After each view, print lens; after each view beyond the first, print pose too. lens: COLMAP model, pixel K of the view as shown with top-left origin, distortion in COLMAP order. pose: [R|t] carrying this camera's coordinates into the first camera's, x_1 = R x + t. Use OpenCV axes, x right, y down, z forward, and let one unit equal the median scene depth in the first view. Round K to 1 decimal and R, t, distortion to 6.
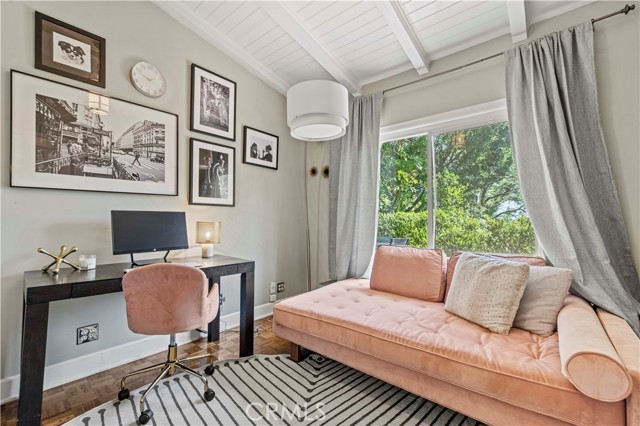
lens RADIAL K [[270.5, 0, 314.5], [0, 270.5, 215.9], [0, 0, 1]] dist [0.009455, -0.001185]
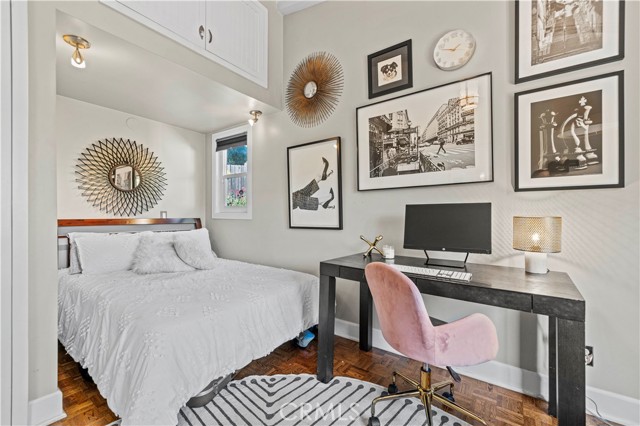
lens RADIAL K [[270.5, 0, 320.2], [0, 270.5, 214.4], [0, 0, 1]] dist [0.009455, -0.001185]
pose [[0.104158, -0.004074, -0.994552, 0.209207], [0.015359, 0.999879, -0.002487, 0.012463], [0.994442, -0.015016, 0.104207, 0.519409]]
